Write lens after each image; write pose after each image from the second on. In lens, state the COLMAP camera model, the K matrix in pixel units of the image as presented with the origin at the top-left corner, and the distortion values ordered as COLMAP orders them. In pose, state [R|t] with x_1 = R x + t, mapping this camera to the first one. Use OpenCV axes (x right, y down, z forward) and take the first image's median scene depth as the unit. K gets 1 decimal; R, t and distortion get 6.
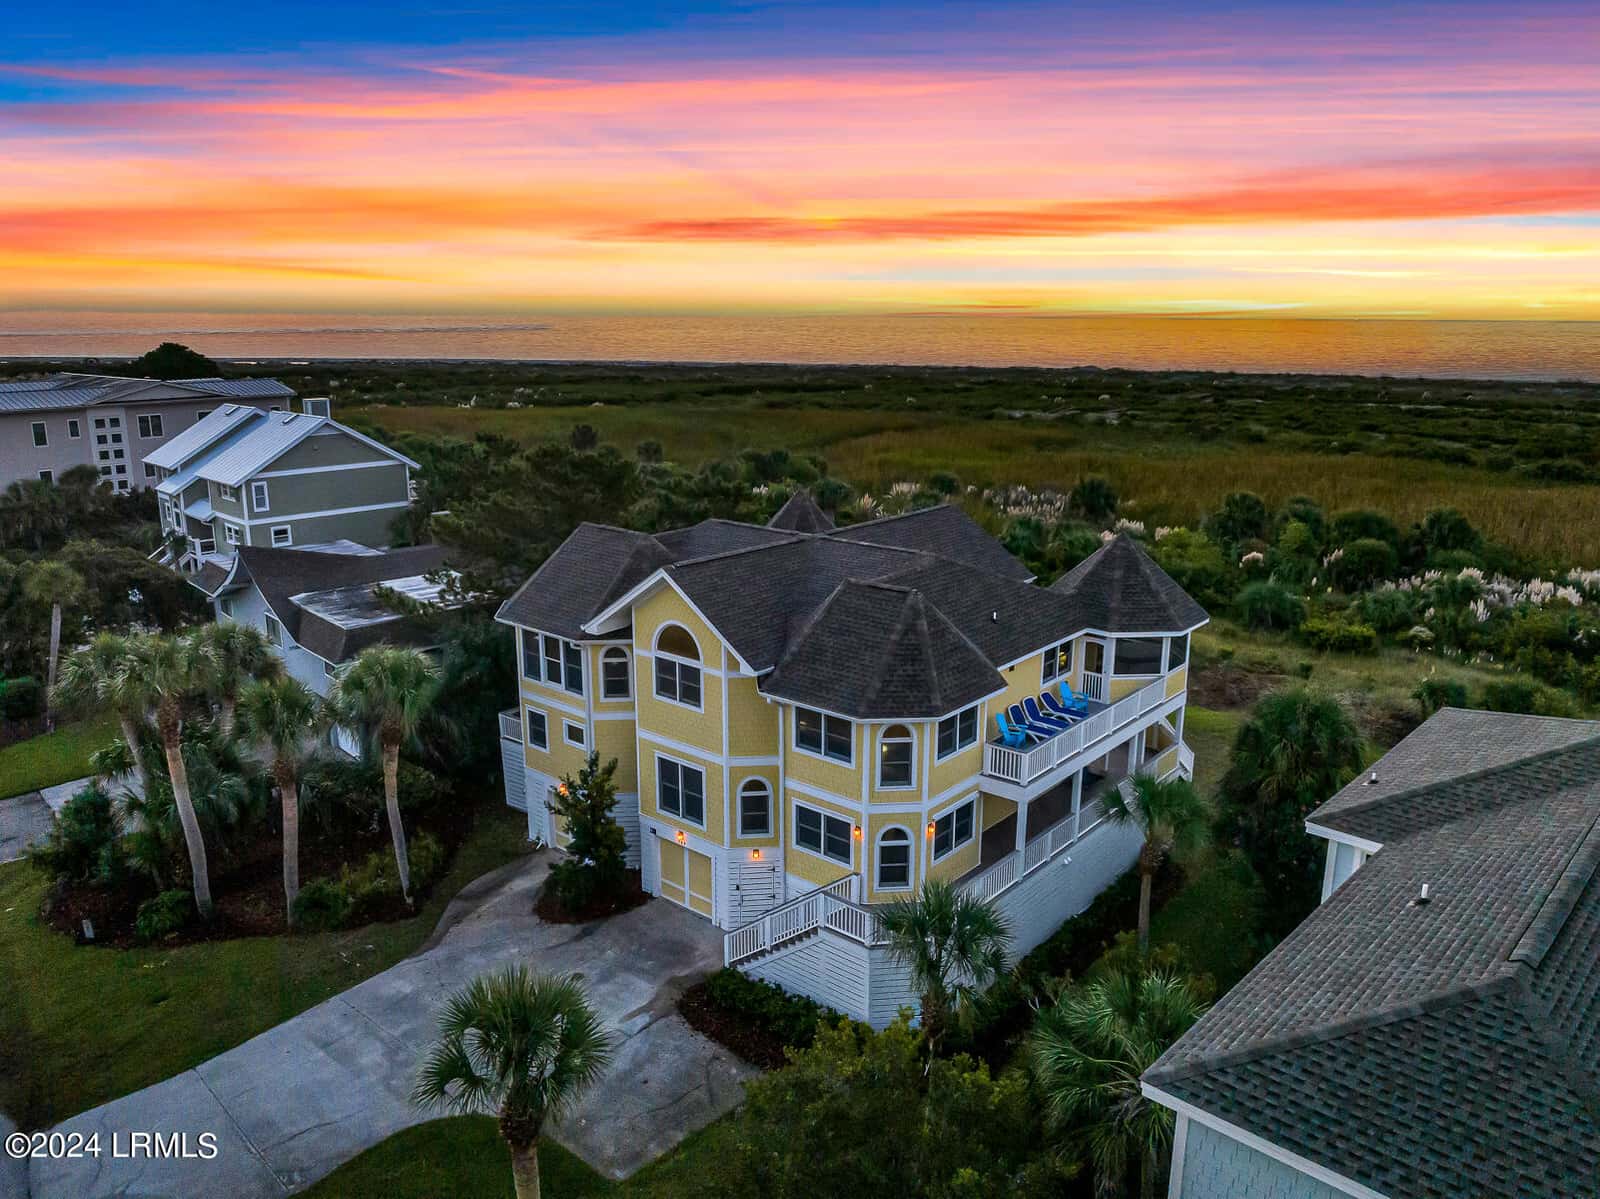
lens RADIAL K [[1143.4, 0, 800.0], [0, 1143.4, 599.5], [0, 0, 1]] dist [-0.045475, 0.002655]
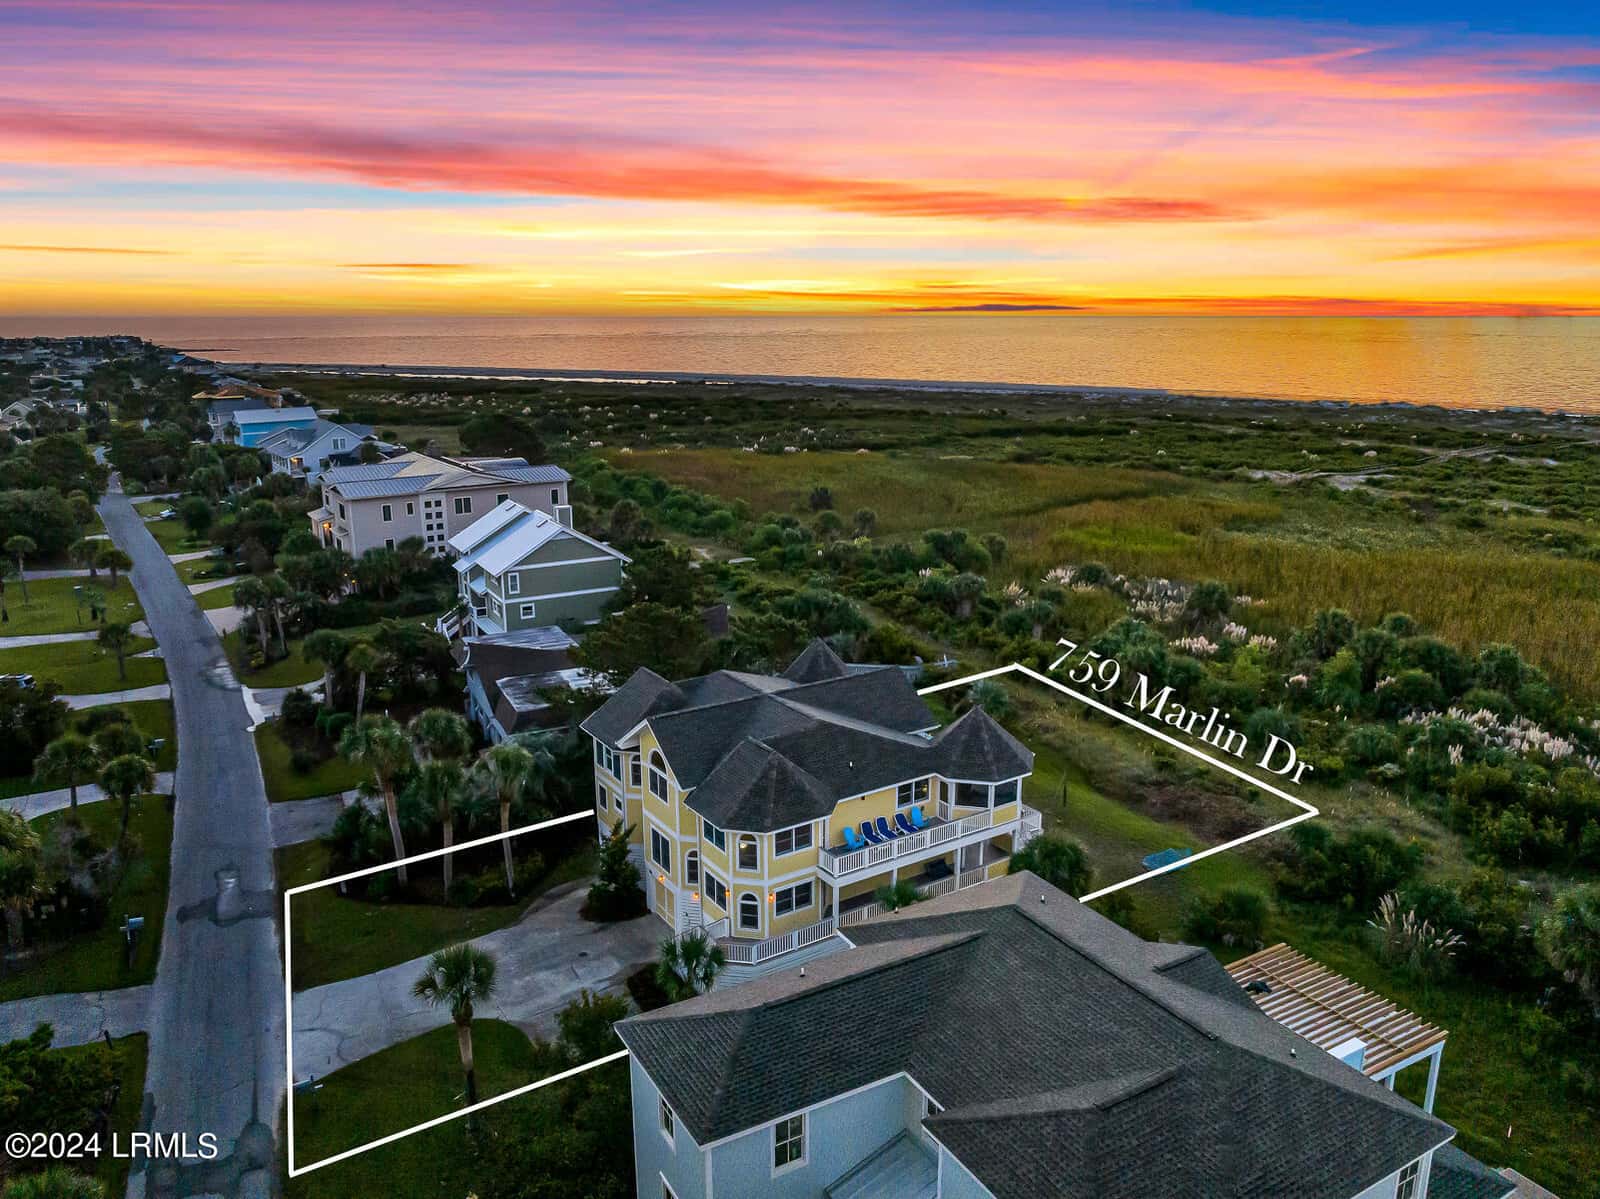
lens RADIAL K [[1131.7, 0, 800.0], [0, 1131.7, 599.5], [0, 0, 1]] dist [-0.042607, -0.003596]
pose [[0.959654, 0.061702, -0.274331, 0.491353], [-0.061969, 0.998048, 0.007702, -0.208452], [0.274271, 0.009609, 0.961604, -0.482783]]
